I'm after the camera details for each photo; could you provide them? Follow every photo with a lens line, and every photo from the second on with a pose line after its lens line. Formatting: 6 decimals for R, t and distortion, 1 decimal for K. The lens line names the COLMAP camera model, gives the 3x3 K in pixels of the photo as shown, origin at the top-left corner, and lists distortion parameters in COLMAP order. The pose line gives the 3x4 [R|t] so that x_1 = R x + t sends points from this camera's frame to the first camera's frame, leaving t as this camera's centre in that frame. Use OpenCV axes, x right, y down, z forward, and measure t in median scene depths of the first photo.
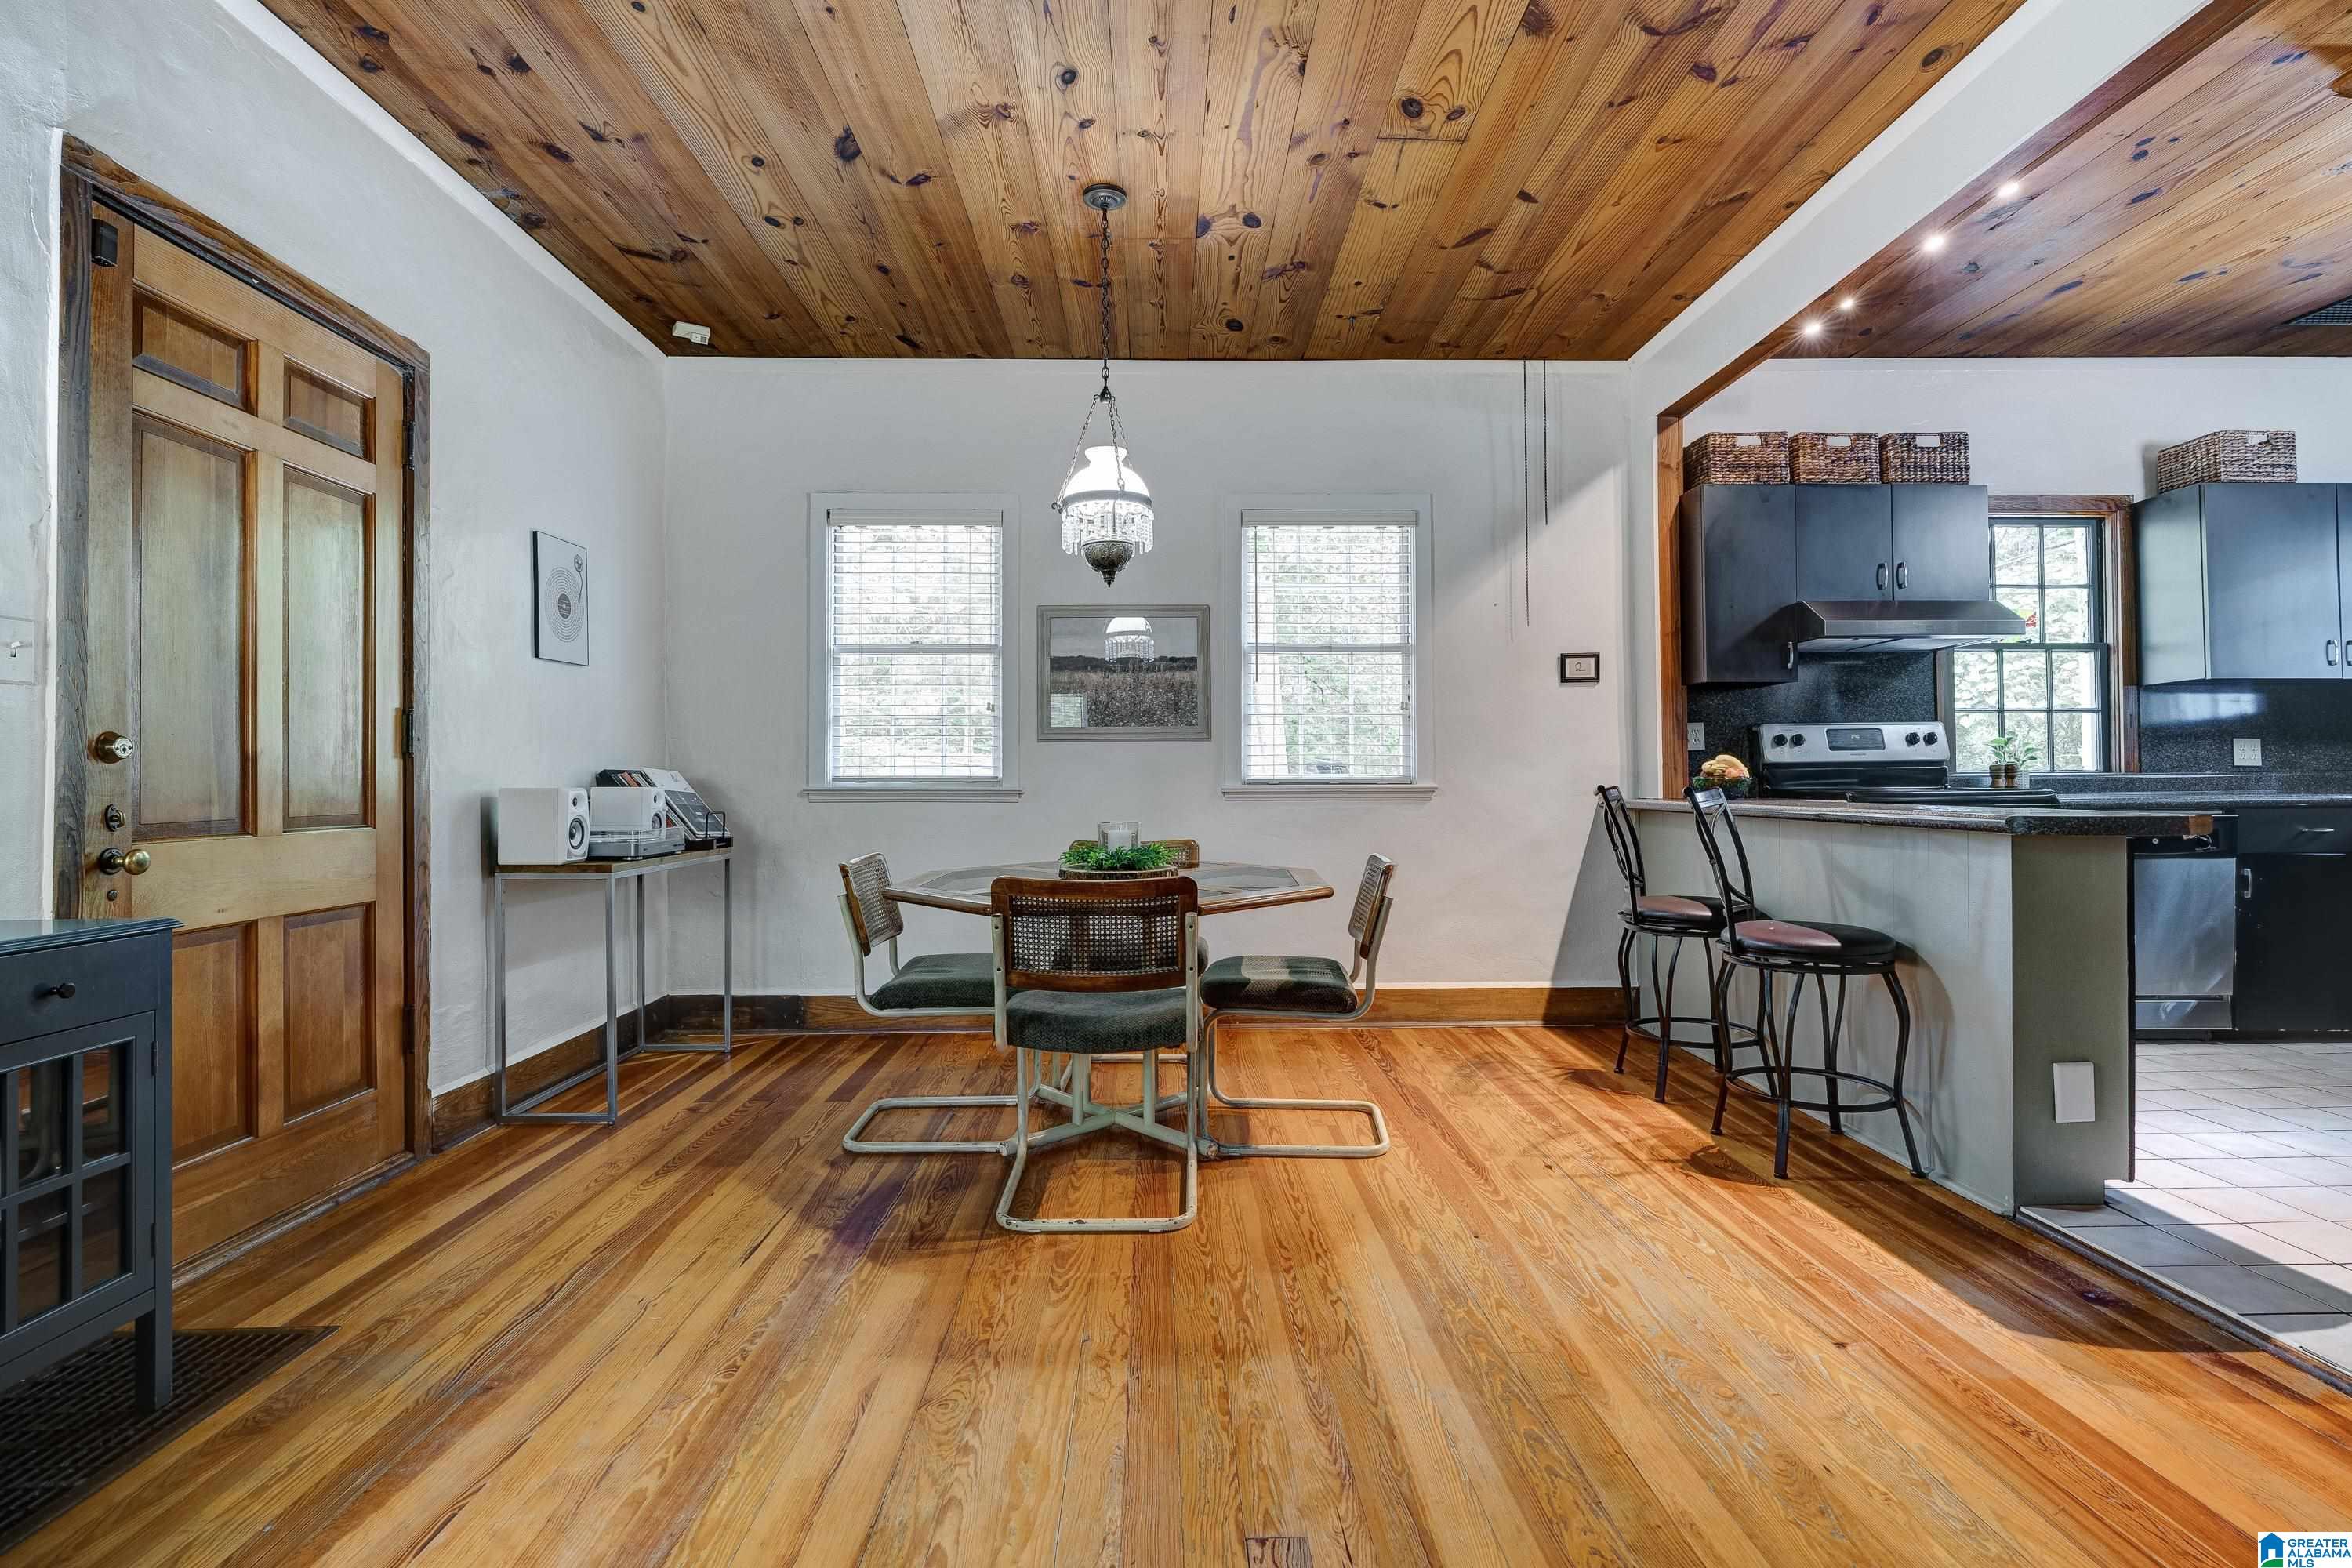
lens RADIAL K [[1138.8, 0, 1182.9], [0, 1138.8, 762.9], [0, 0, 1]] dist [-0.002126, 0.001111]
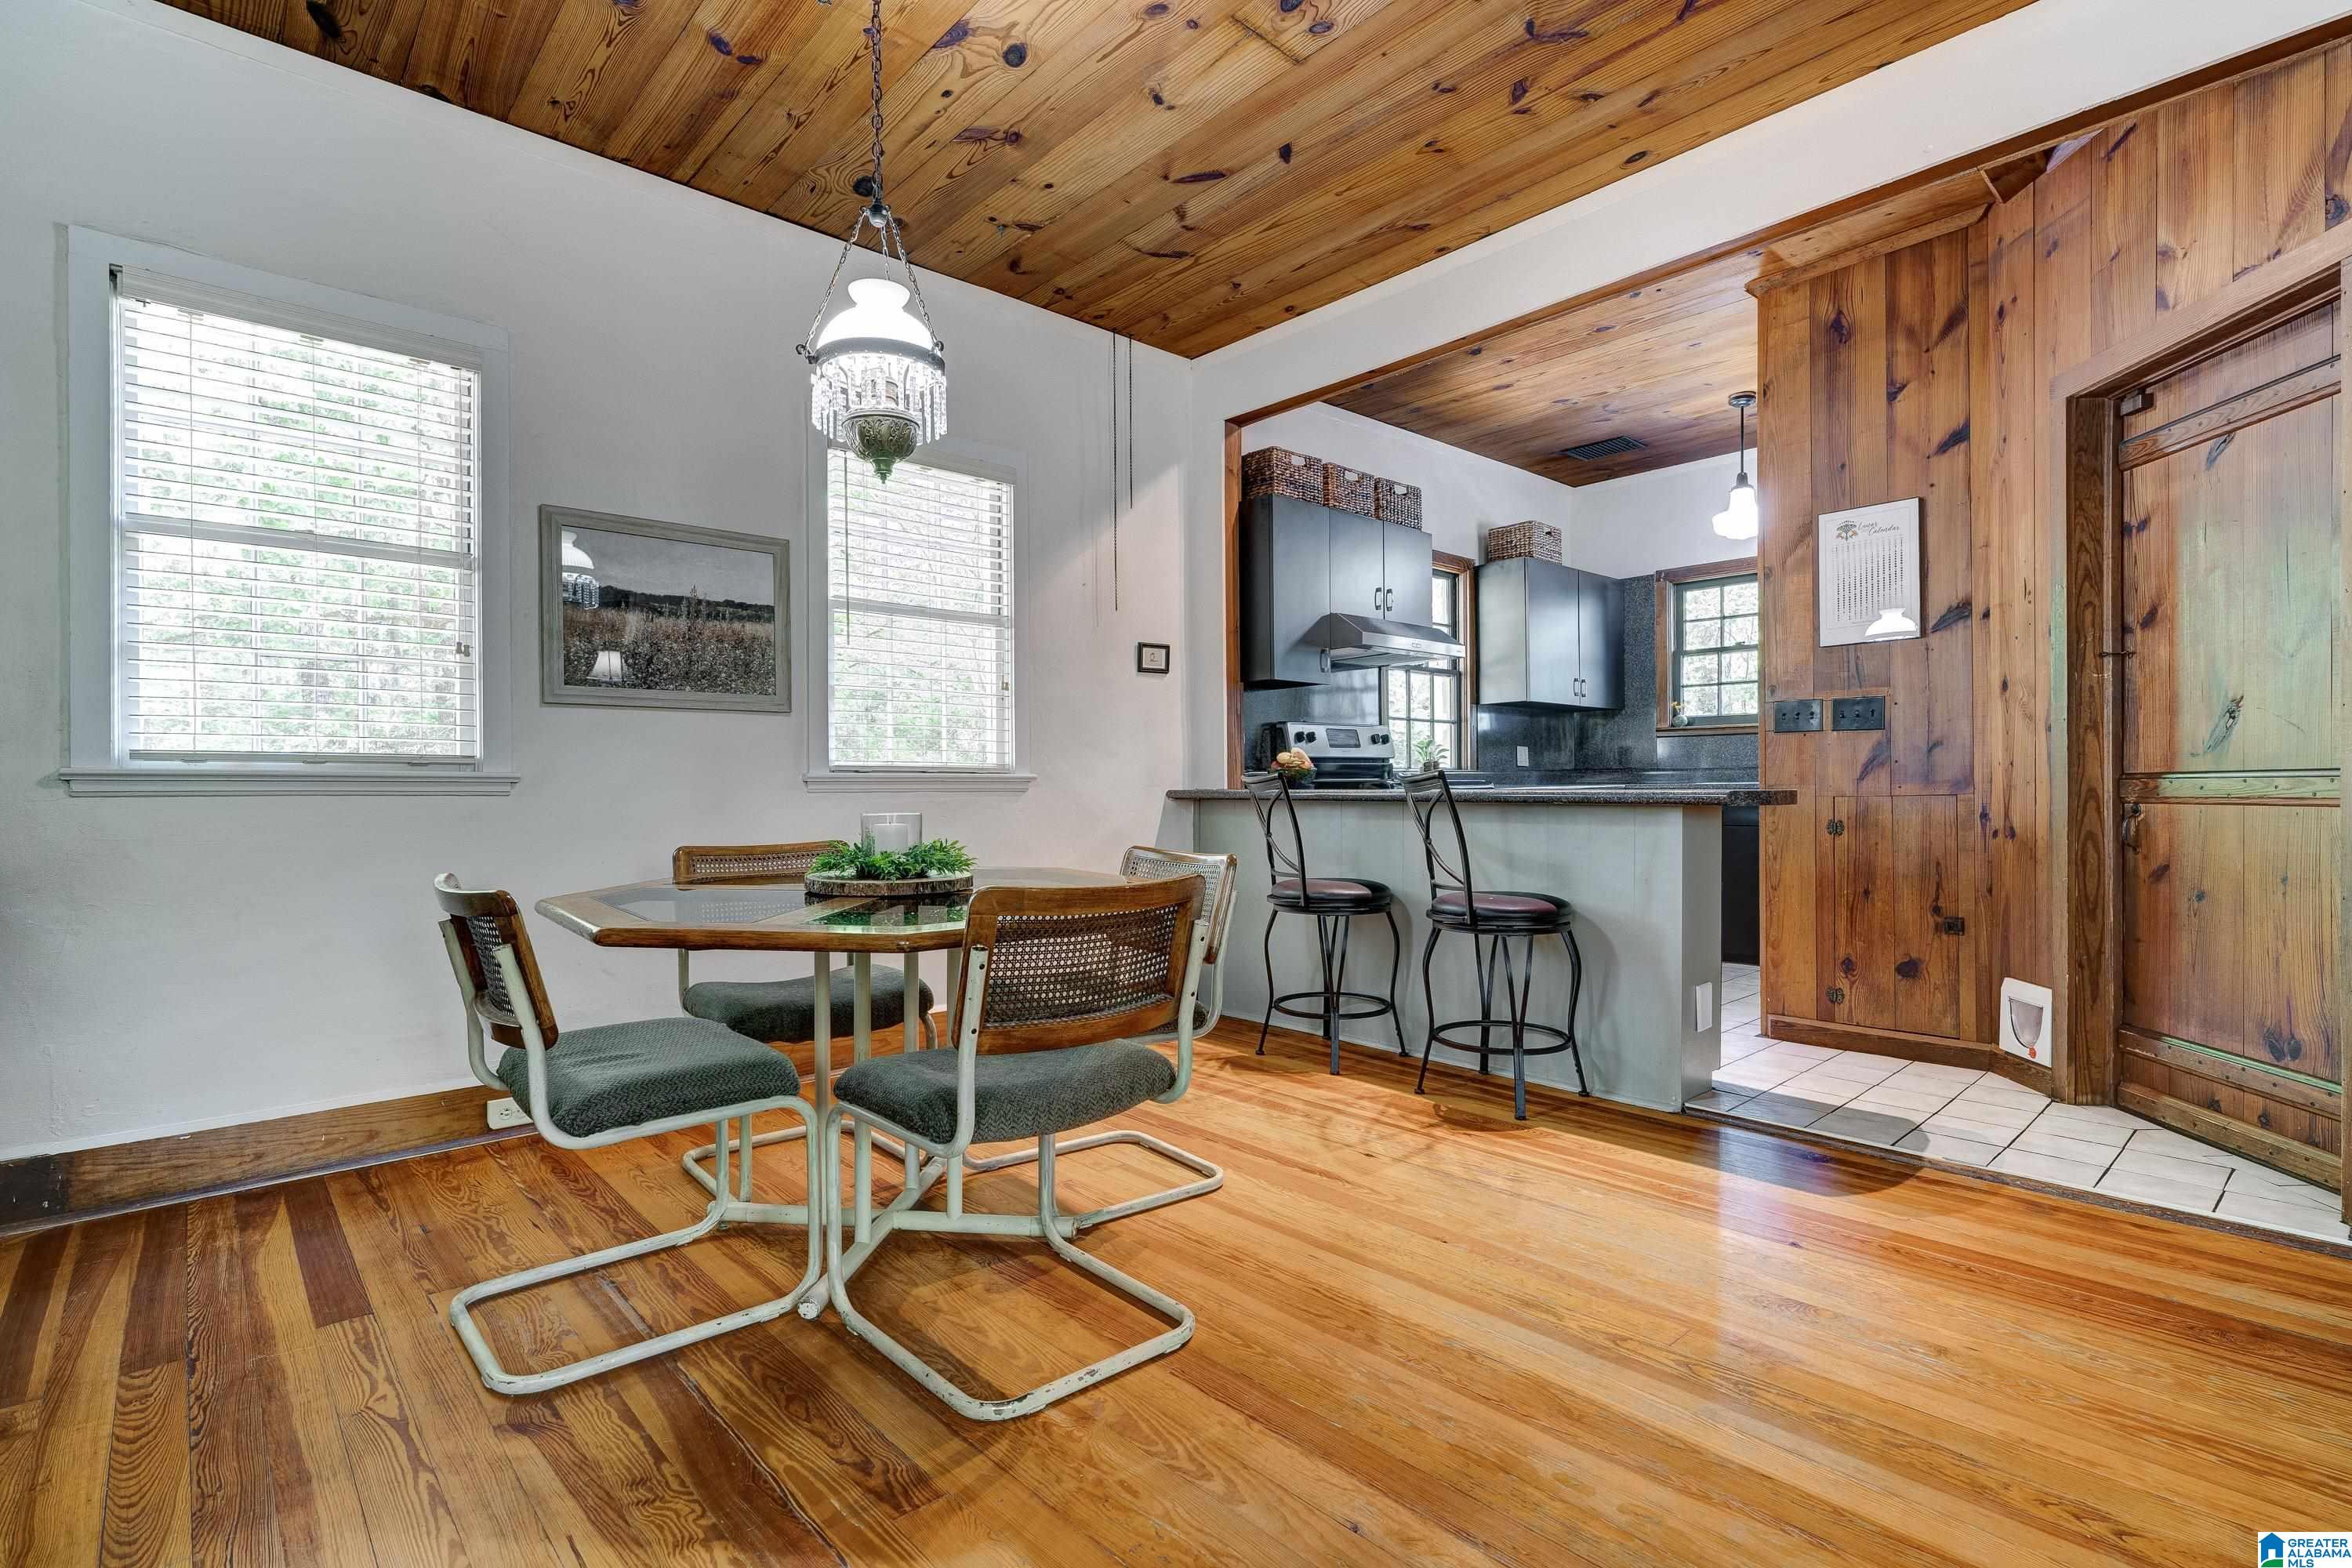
lens RADIAL K [[1115.8, 0, 1183.6], [0, 1115.8, 792.0], [0, 0, 1]] dist [-0.003227, 0.000613]
pose [[0.752876, -0.001955, 0.658160, -0.290521], [-0.010142, 0.999842, 0.014572, 0.020036], [-0.658084, -0.017645, 0.752737, 0.261942]]
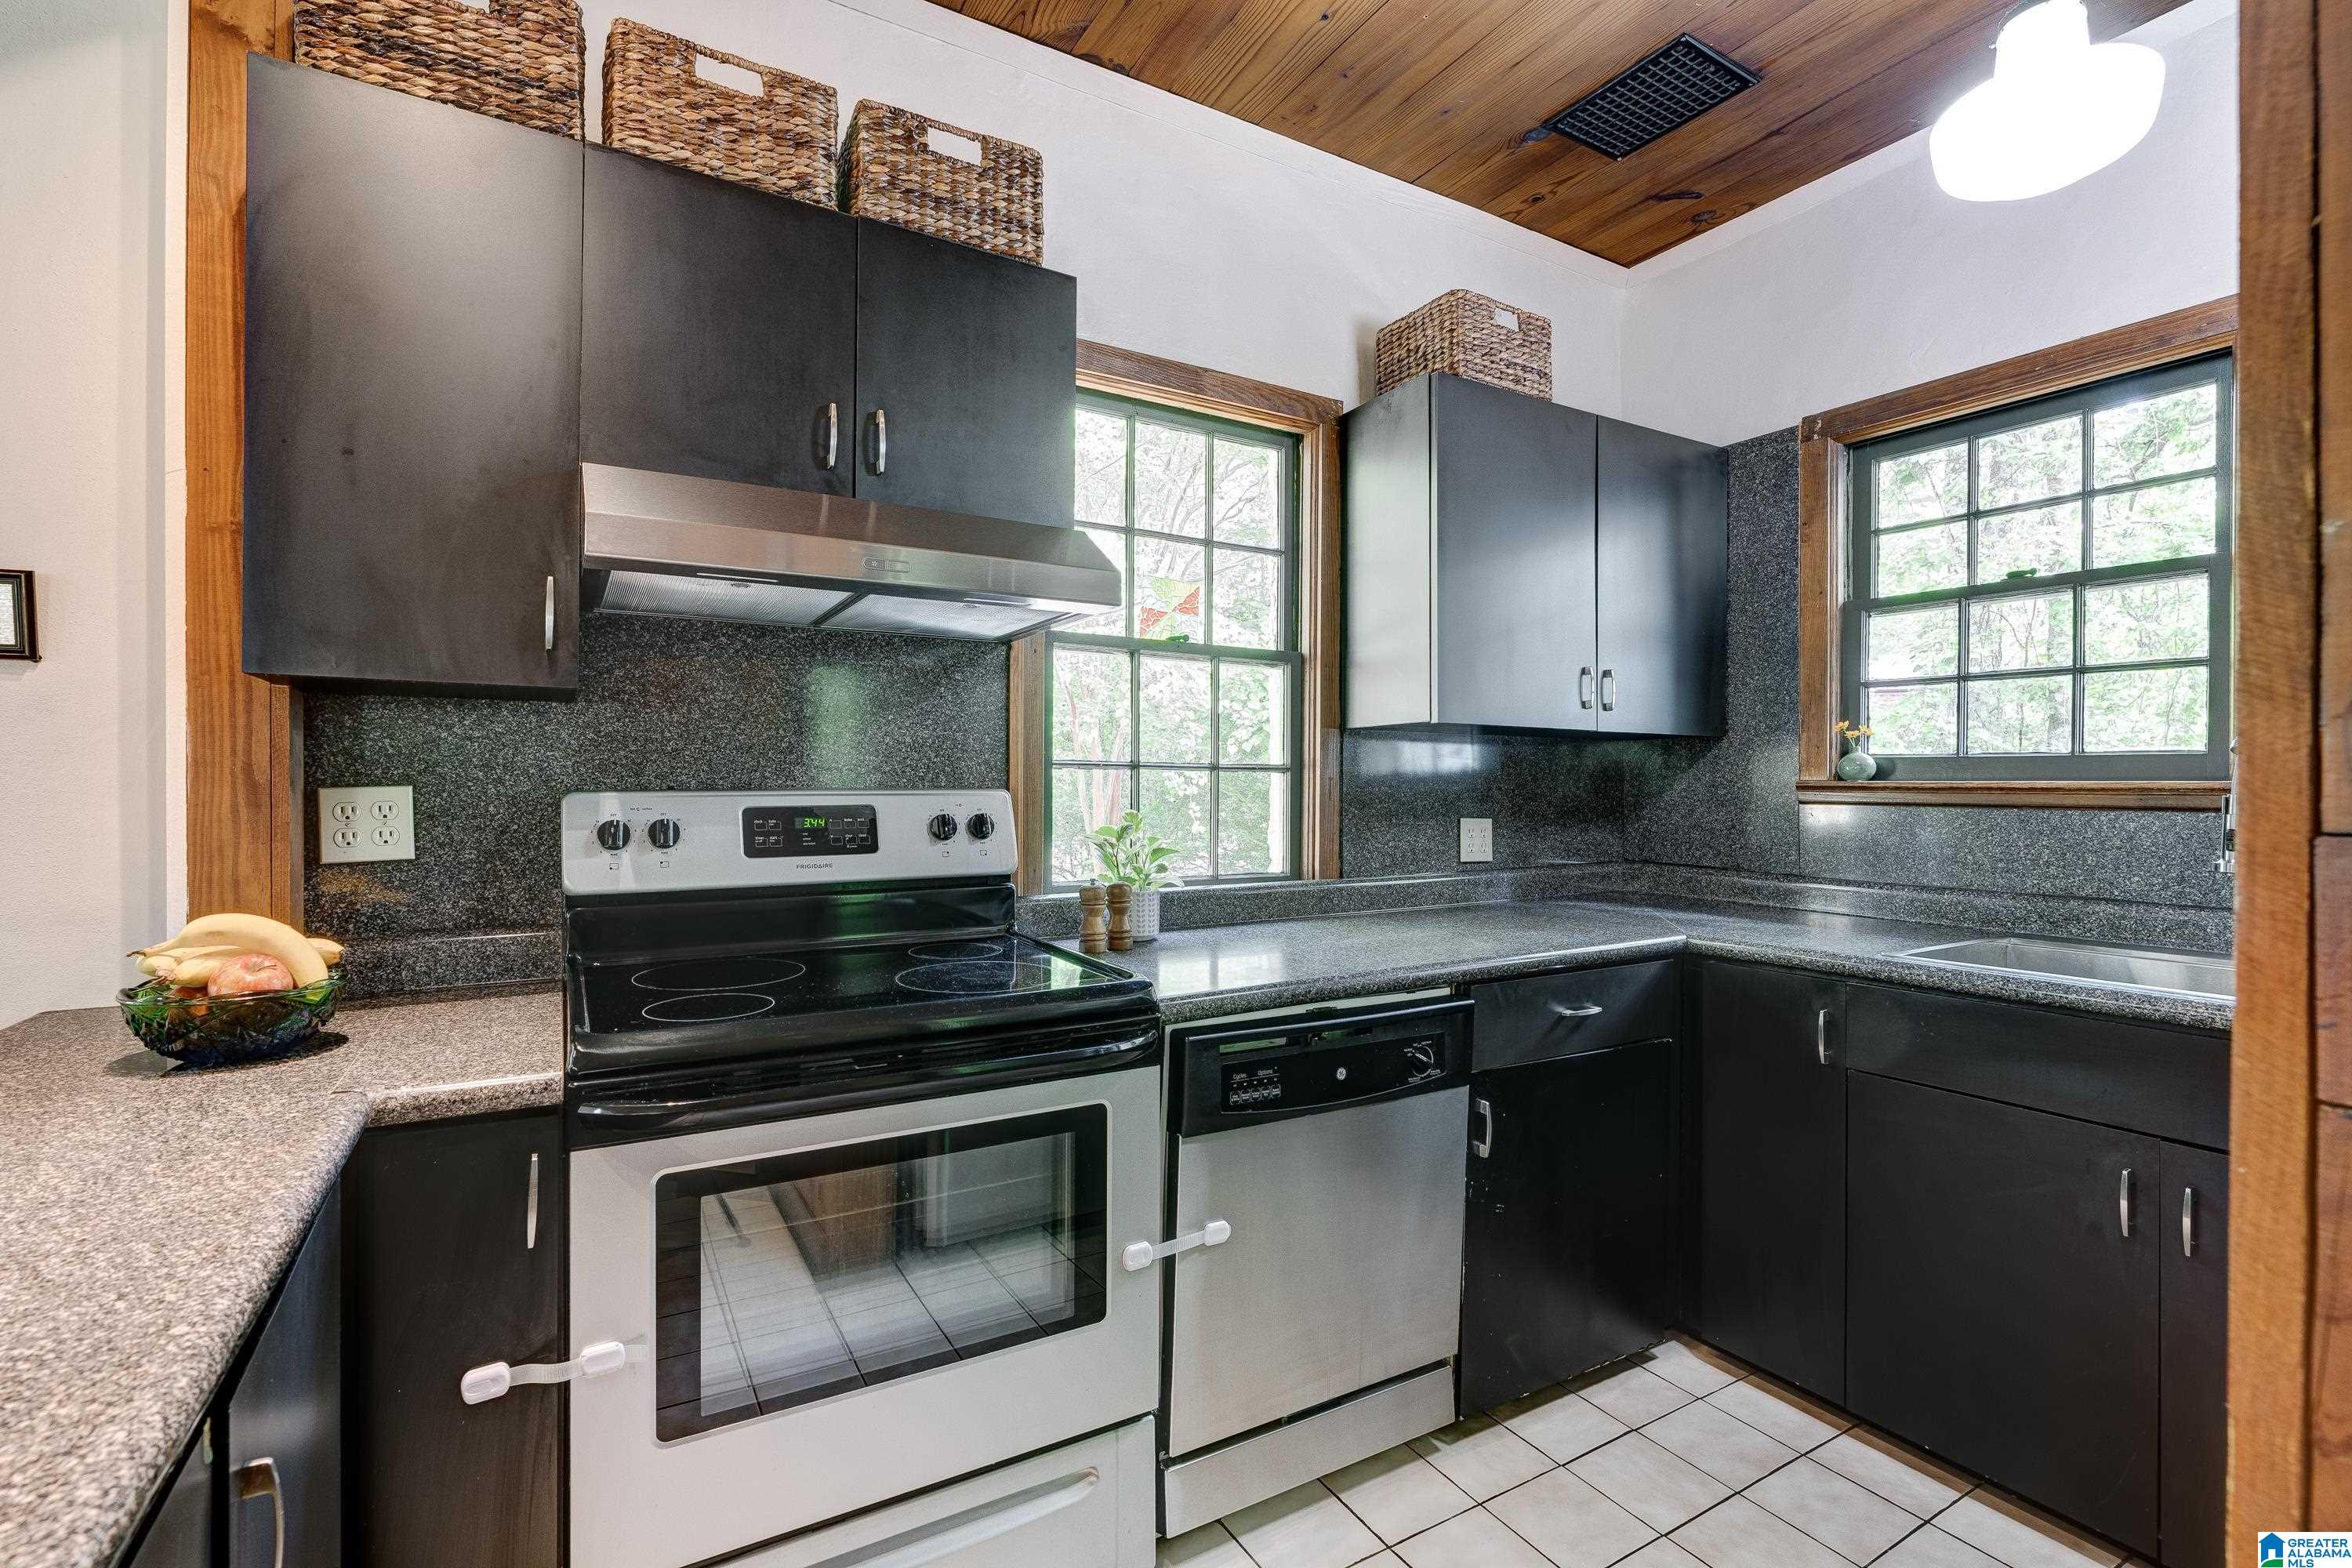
lens RADIAL K [[1047.9, 0, 1184.7], [0, 1047.9, 789.5], [0, 0, 1]] dist [-0.009747, -0.000275]
pose [[0.872320, 0.007503, 0.488877, 0.540590], [-0.019512, 0.999620, 0.019473, -0.048515], [-0.488545, -0.026526, 0.872135, 0.607395]]
